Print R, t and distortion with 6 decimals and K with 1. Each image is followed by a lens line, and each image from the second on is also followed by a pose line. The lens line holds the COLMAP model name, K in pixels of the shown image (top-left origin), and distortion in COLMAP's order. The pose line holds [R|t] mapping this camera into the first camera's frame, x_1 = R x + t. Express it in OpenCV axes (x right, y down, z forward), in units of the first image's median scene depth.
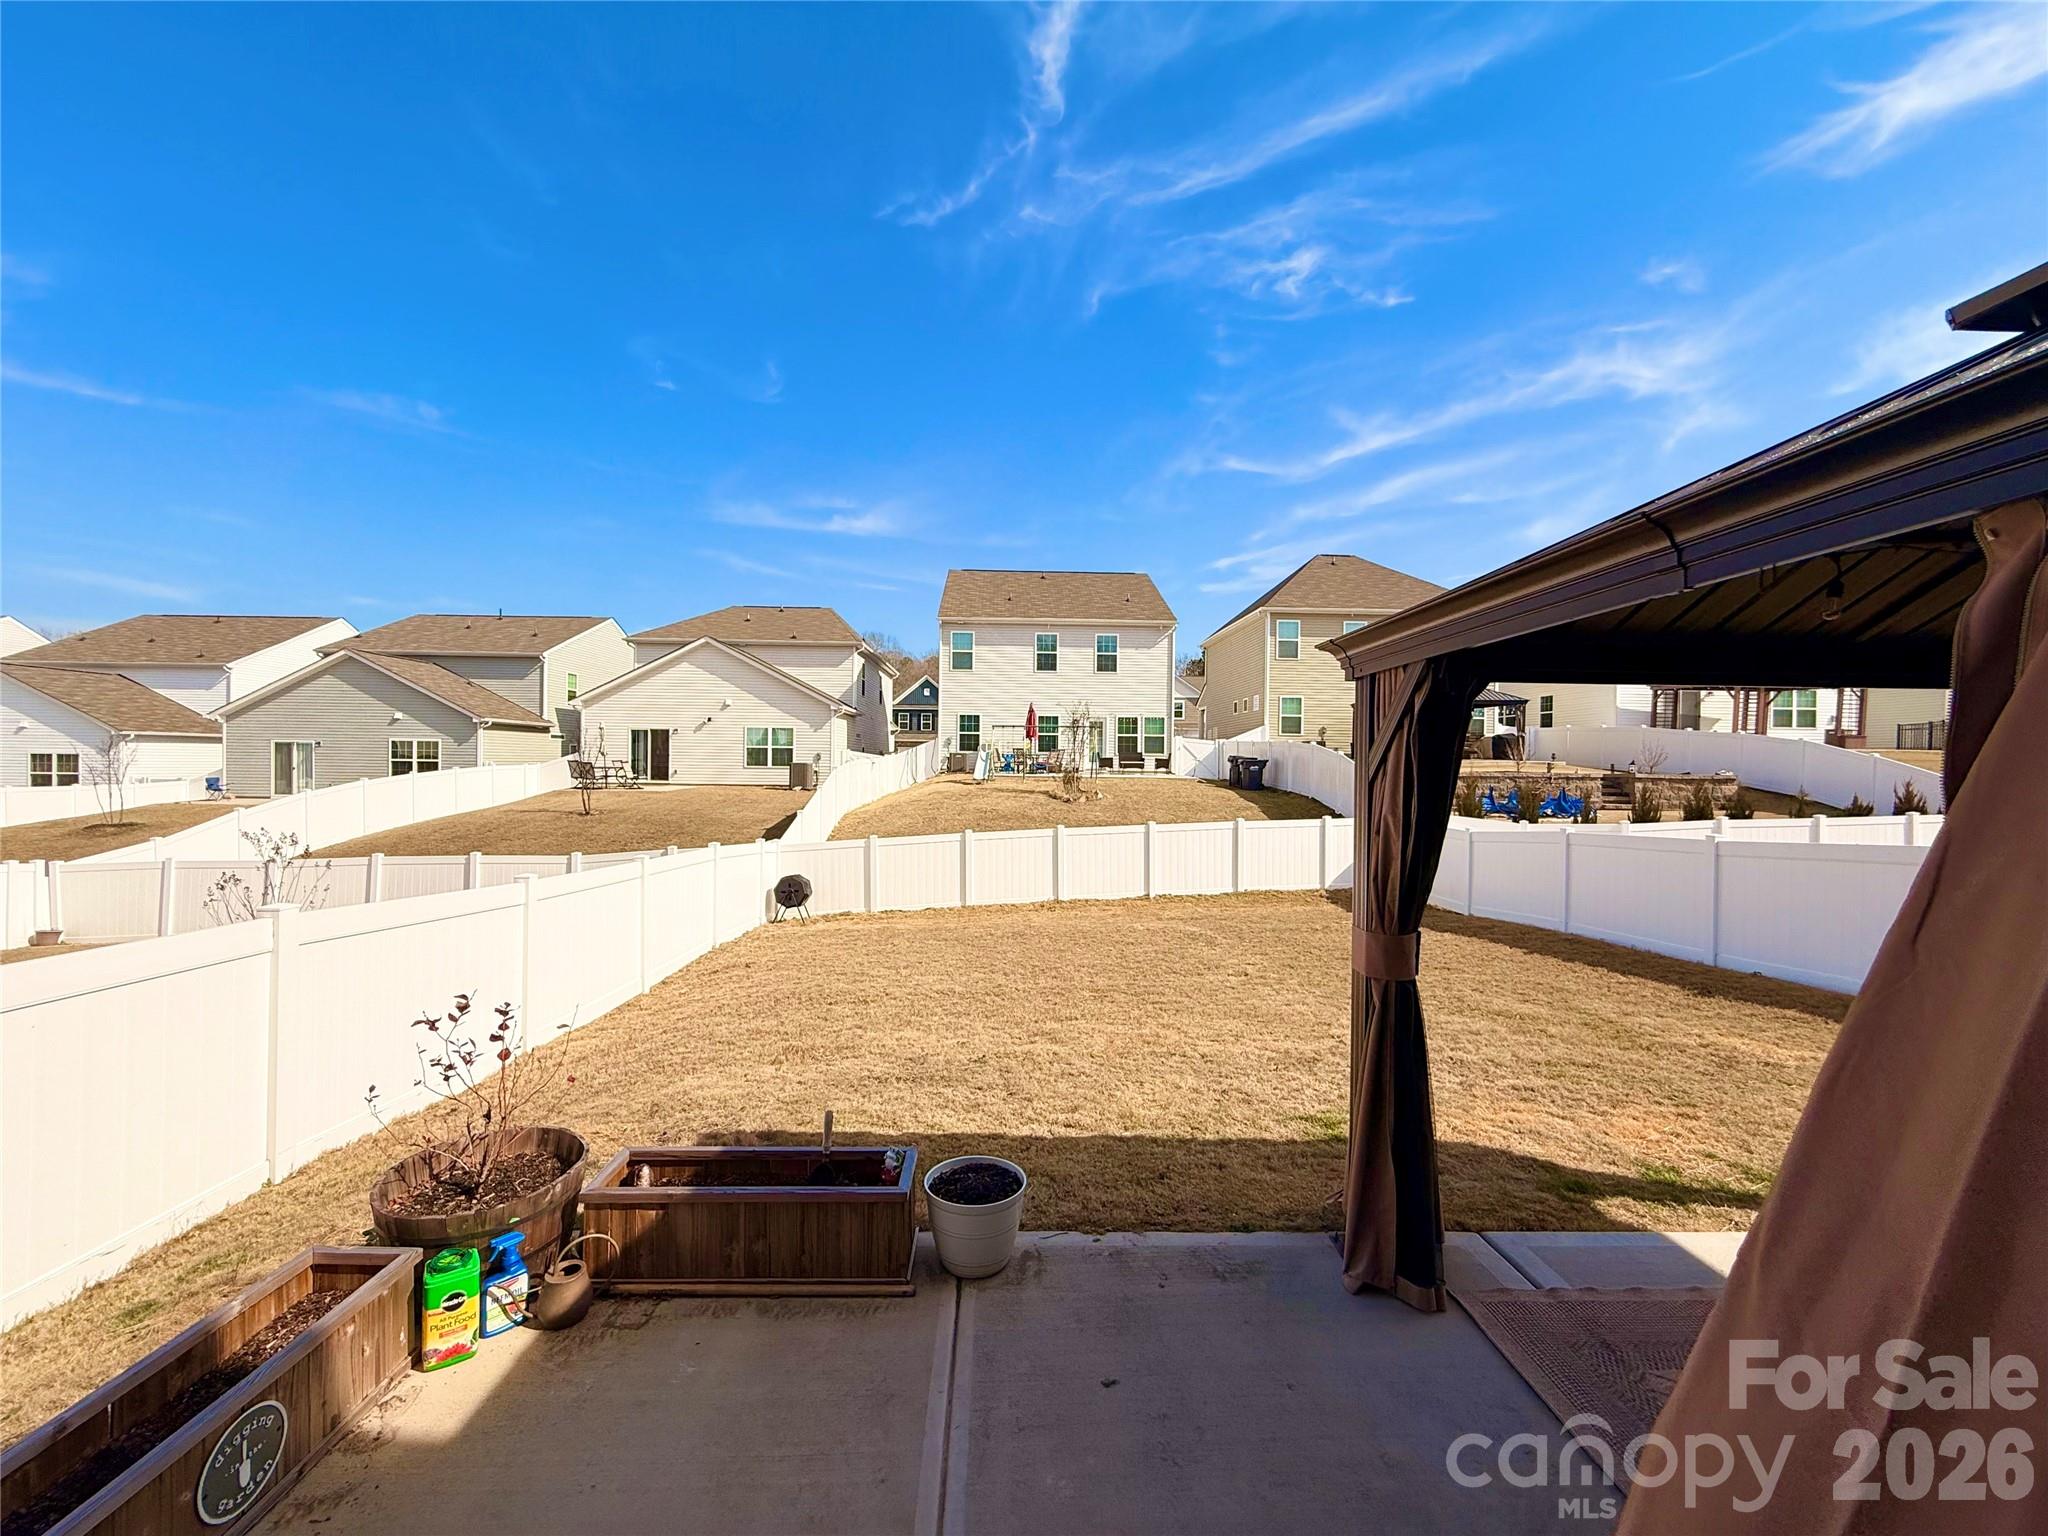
lens RADIAL K [[816.6, 0, 1024.0], [0, 816.6, 768.0], [0, 0, 1]] dist [0.000314, 0.000219]
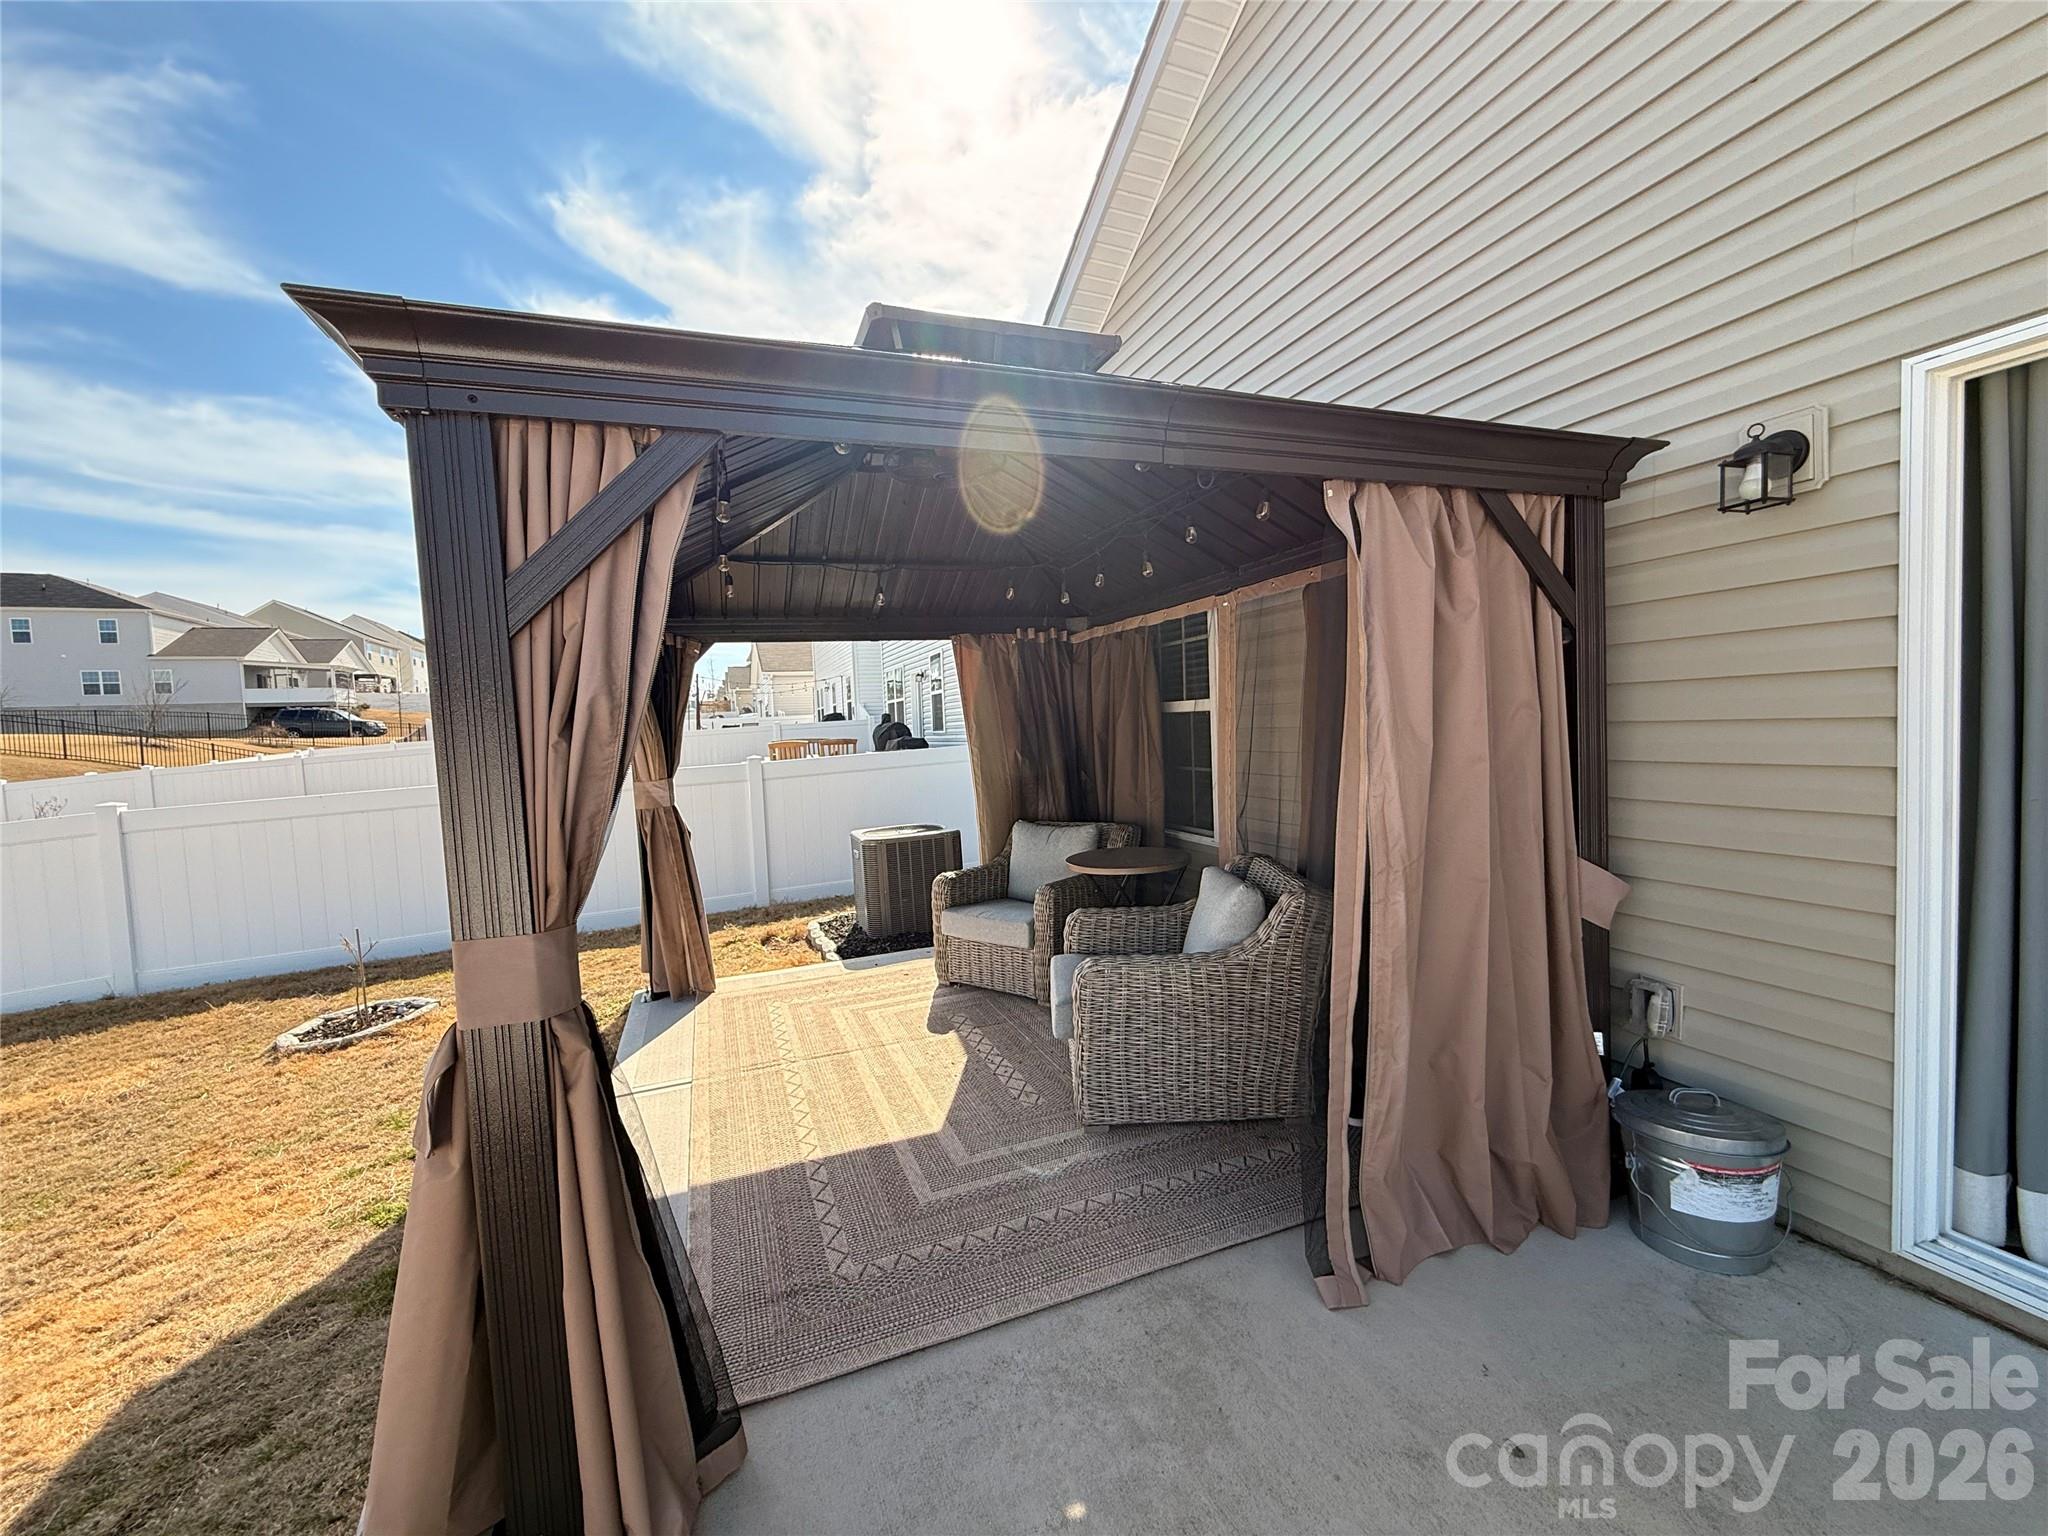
lens RADIAL K [[816.6, 0, 1024.0], [0, 816.6, 768.0], [0, 0, 1]] dist [0.000314, 0.000219]
pose [[-0.332835, -0.048036, 0.941761, -0.106910], [0.038885, 0.997153, 0.064605, 0.052565], [-0.942183, 0.058123, -0.330020, 0.604762]]
